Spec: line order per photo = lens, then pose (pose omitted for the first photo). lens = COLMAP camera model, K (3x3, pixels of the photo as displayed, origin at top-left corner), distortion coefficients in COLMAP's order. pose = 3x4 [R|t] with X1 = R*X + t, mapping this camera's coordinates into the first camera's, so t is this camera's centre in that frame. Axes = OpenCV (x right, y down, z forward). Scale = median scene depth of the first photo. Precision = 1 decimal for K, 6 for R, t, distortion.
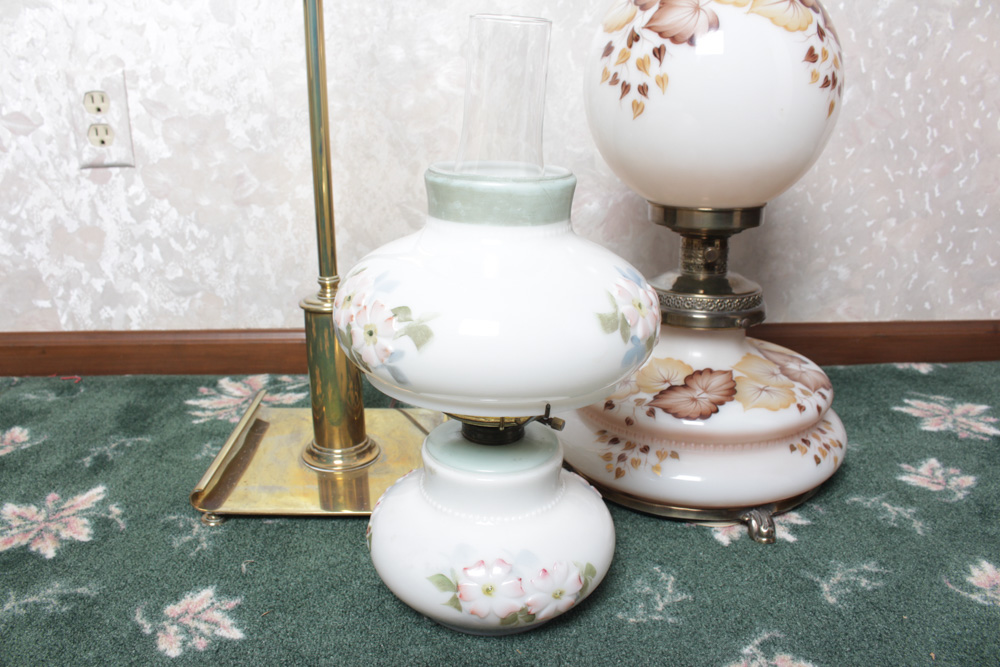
lens RADIAL K [[835.2, 0, 494.9], [0, 835.2, 328.1], [0, 0, 1]] dist [-0.162084, 0.131885]
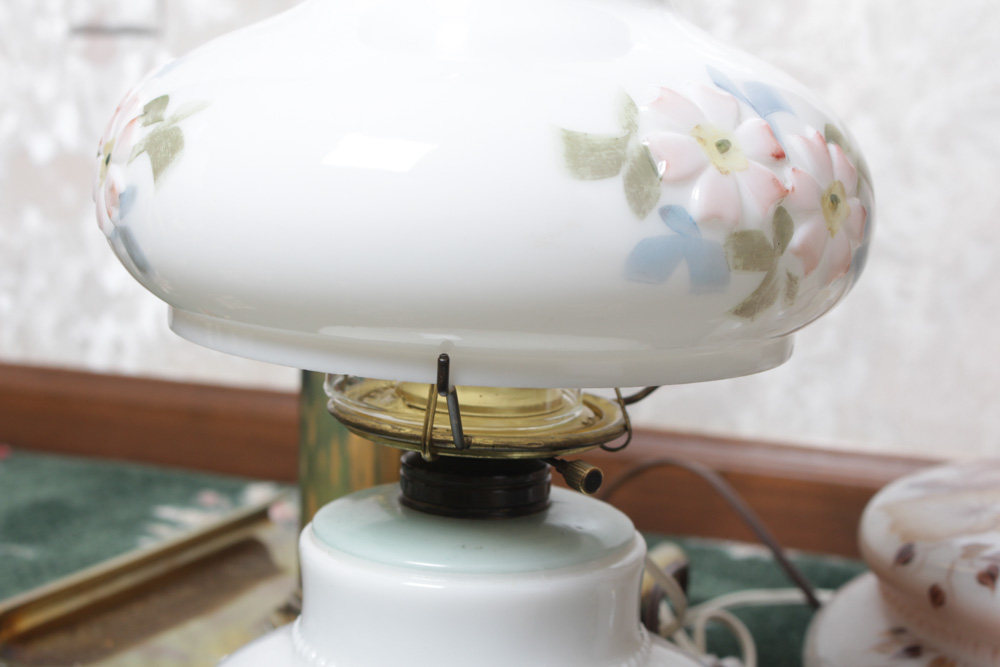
lens RADIAL K [[1843.2, 0, 498.4], [0, 1843.2, 333.9], [0, 0, 1]] dist [-0.021044, -0.014022]
pose [[0.905929, 0.086435, -0.414515, 0.233386], [-0.152843, 0.979695, -0.129755, 0.098551], [0.394883, 0.180904, 0.900745, 0.101868]]
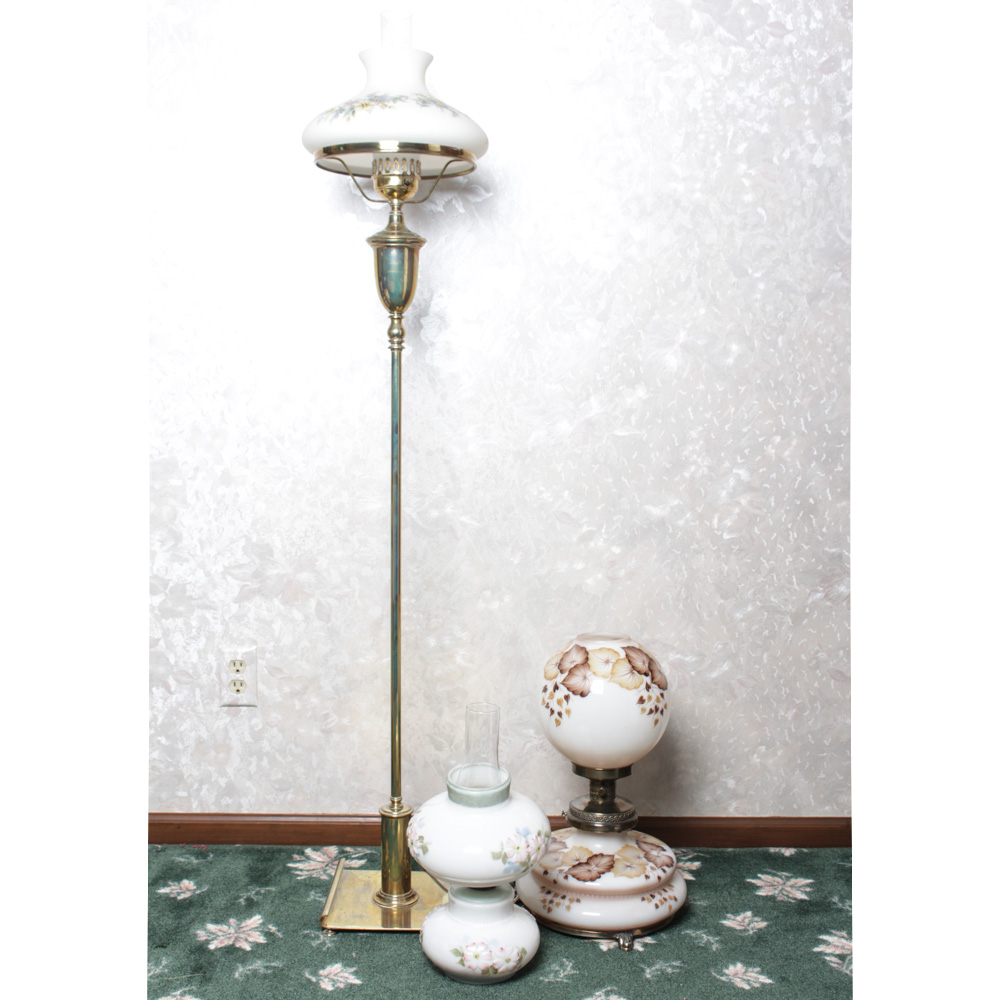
lens RADIAL K [[1223.5, 0, 502.5], [0, 1223.5, 520.1], [0, 0, 1]] dist [-0.020555, -0.017464]
pose [[0.999749, 0.018731, -0.012319, 0.044181], [-0.020671, 0.982880, -0.183082, -0.137041], [0.008678, 0.183291, 0.983020, -1.389781]]
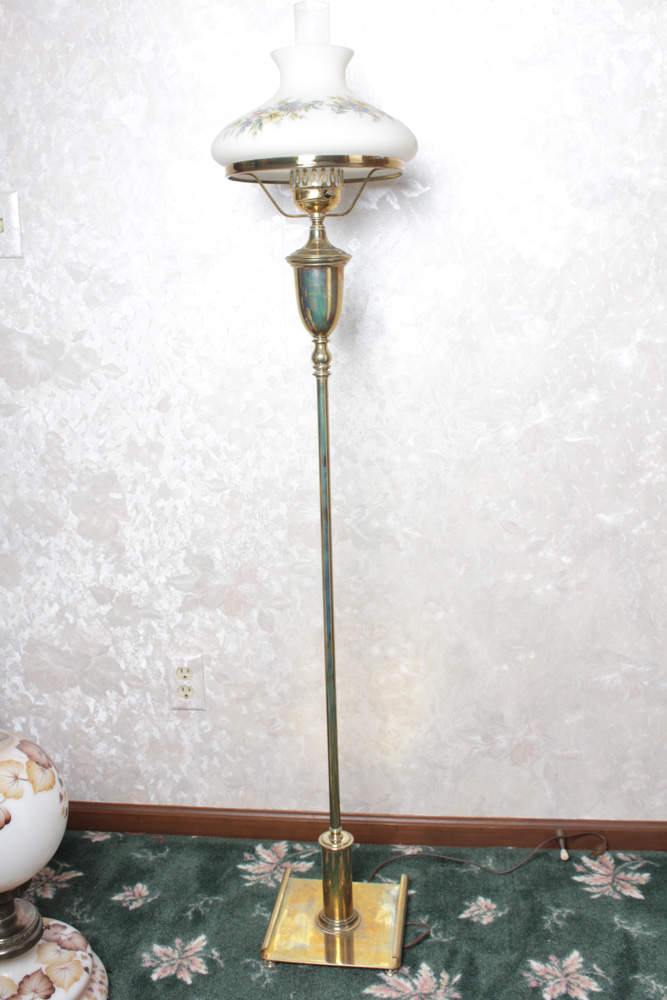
lens RADIAL K [[1025.4, 0, 333.5], [0, 1025.4, 500.0], [0, 0, 1]] dist [-0.136005, 0.153353]
pose [[0.988924, 0.012525, -0.147890, 0.087889], [-0.023951, 0.996840, -0.075732, -0.477958], [0.146475, 0.078436, 0.986100, -0.967674]]
